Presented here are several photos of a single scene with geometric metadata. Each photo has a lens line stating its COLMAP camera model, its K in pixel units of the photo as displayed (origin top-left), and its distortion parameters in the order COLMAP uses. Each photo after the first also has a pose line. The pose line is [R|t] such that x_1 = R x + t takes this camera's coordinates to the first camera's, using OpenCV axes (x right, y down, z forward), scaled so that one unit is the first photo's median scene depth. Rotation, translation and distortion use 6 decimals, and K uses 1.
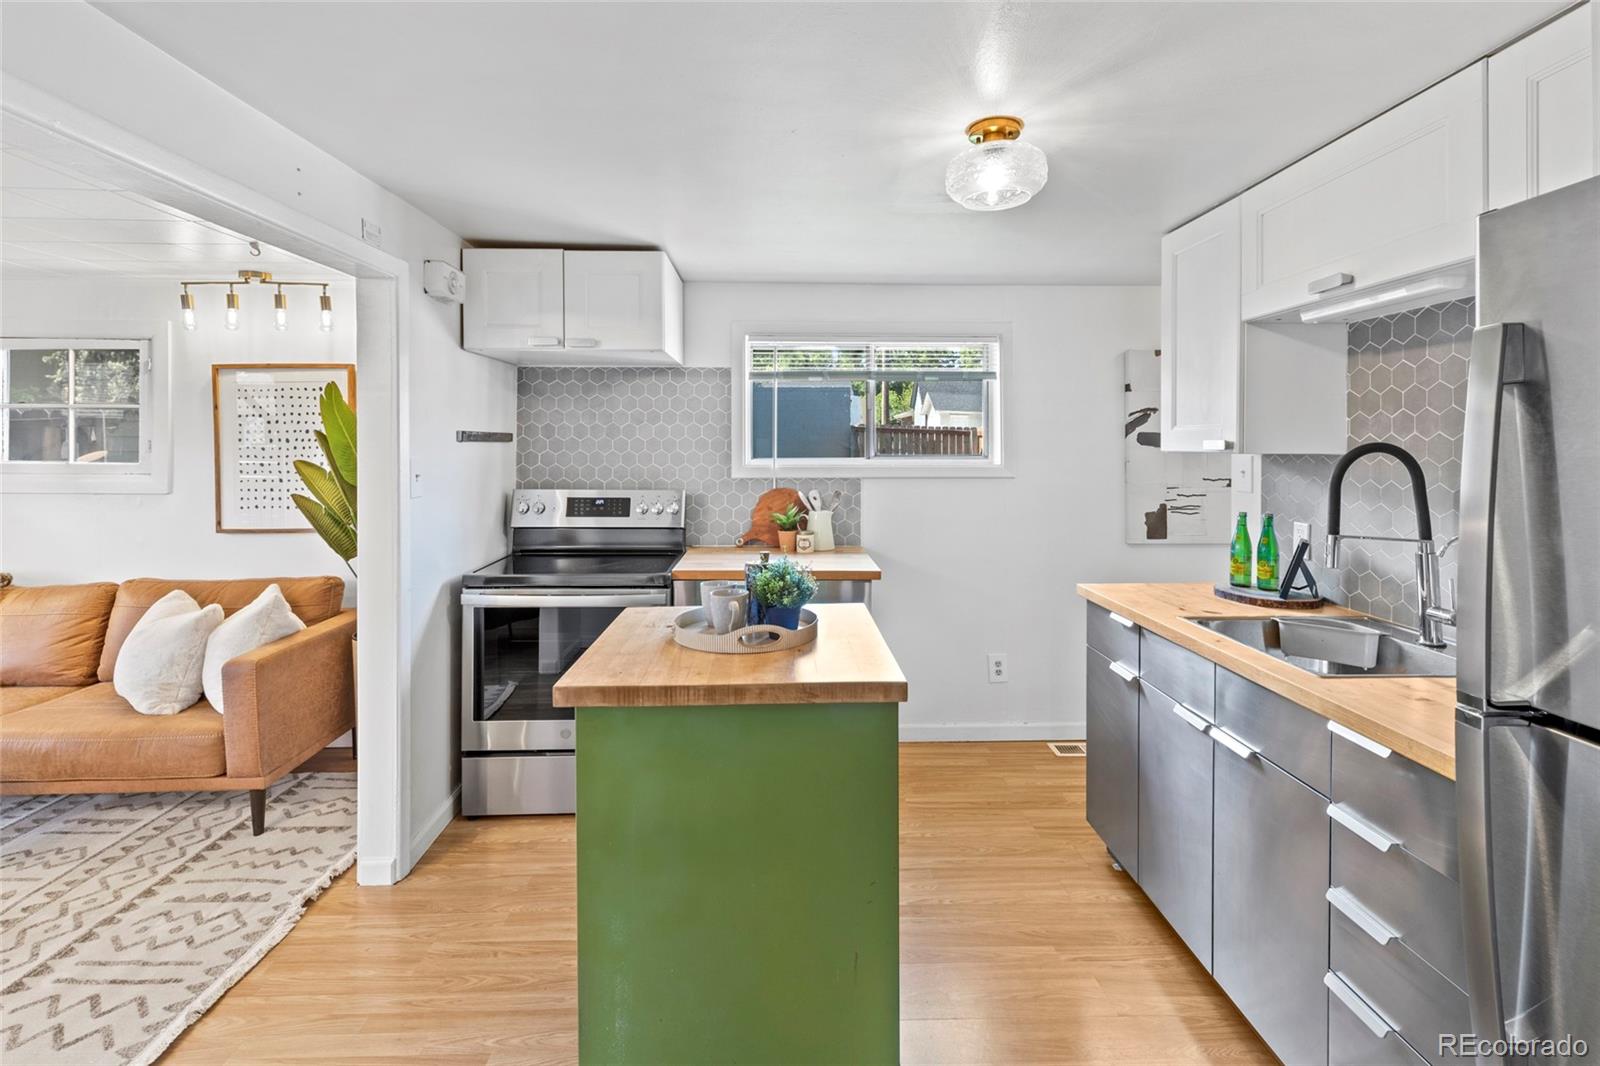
lens RADIAL K [[734.8, 0, 775.0], [0, 734.8, 447.8], [0, 0, 1]] dist [0.001088, 0.000058]
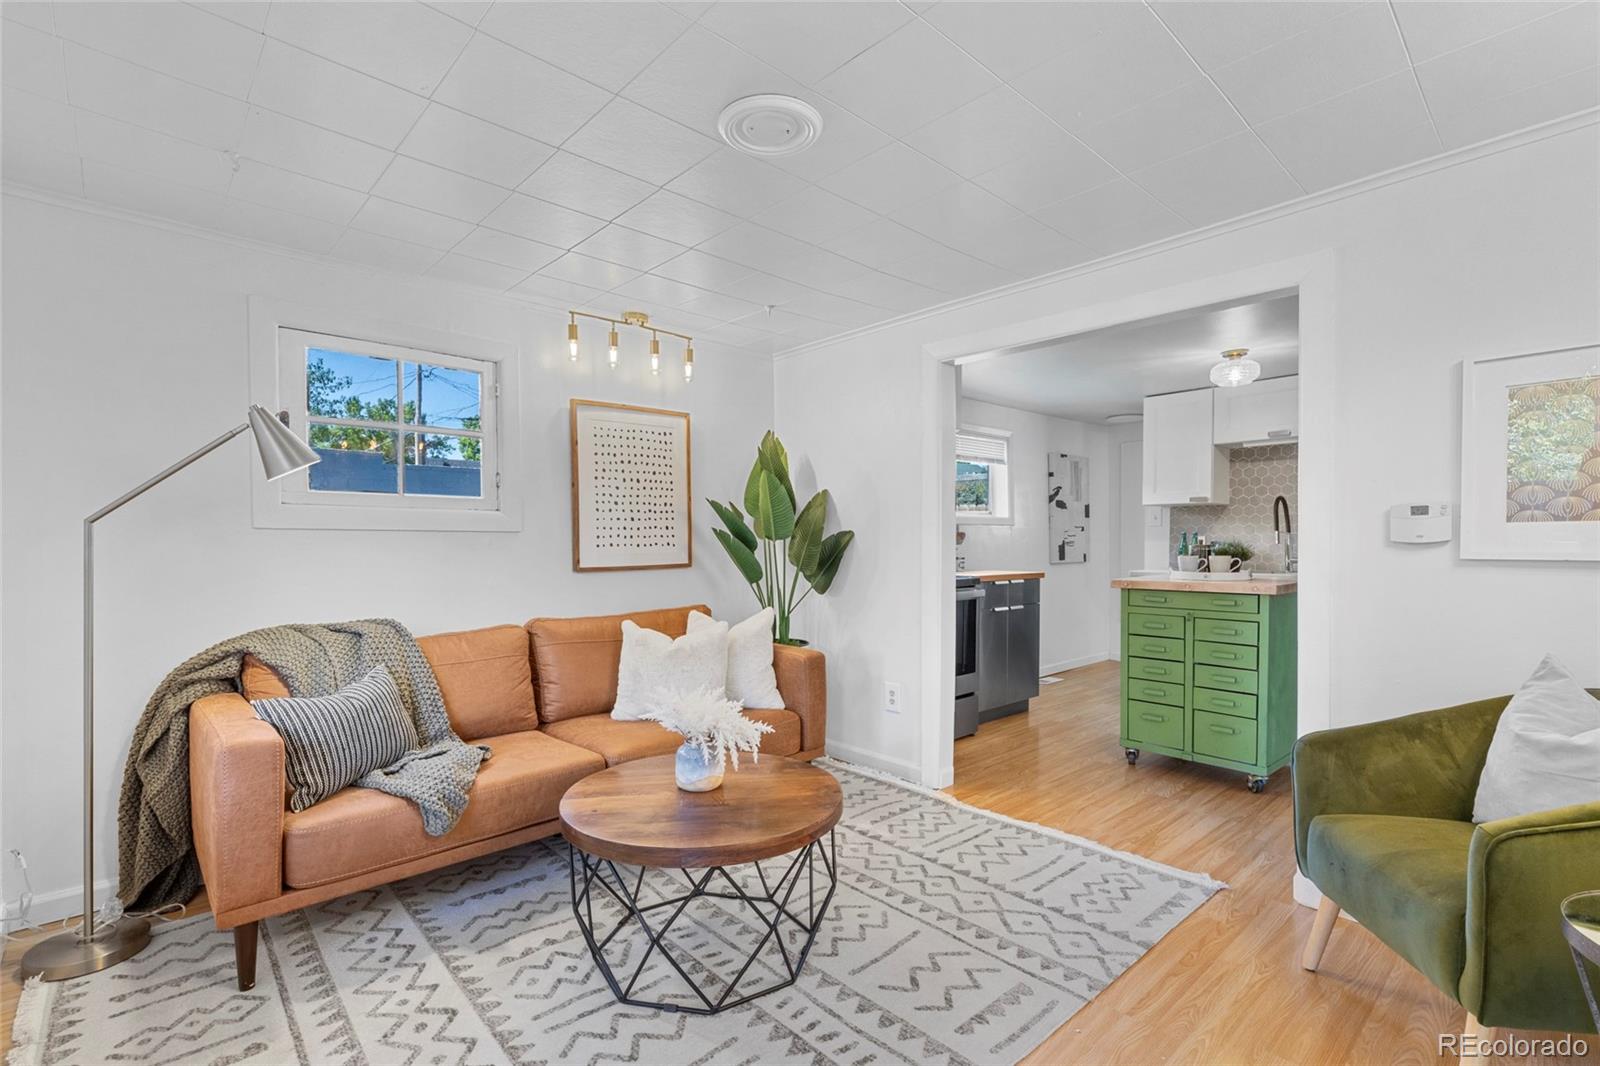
lens RADIAL K [[734.8, 0, 793.5], [0, 734.8, 546.1], [0, 0, 1]] dist [0.001088, 0.000058]
pose [[0.758943, -0.008183, 0.651106, -1.172296], [0.009447, 0.999954, 0.001556, 0.082696], [-0.651089, 0.004970, 0.758985, 0.071767]]
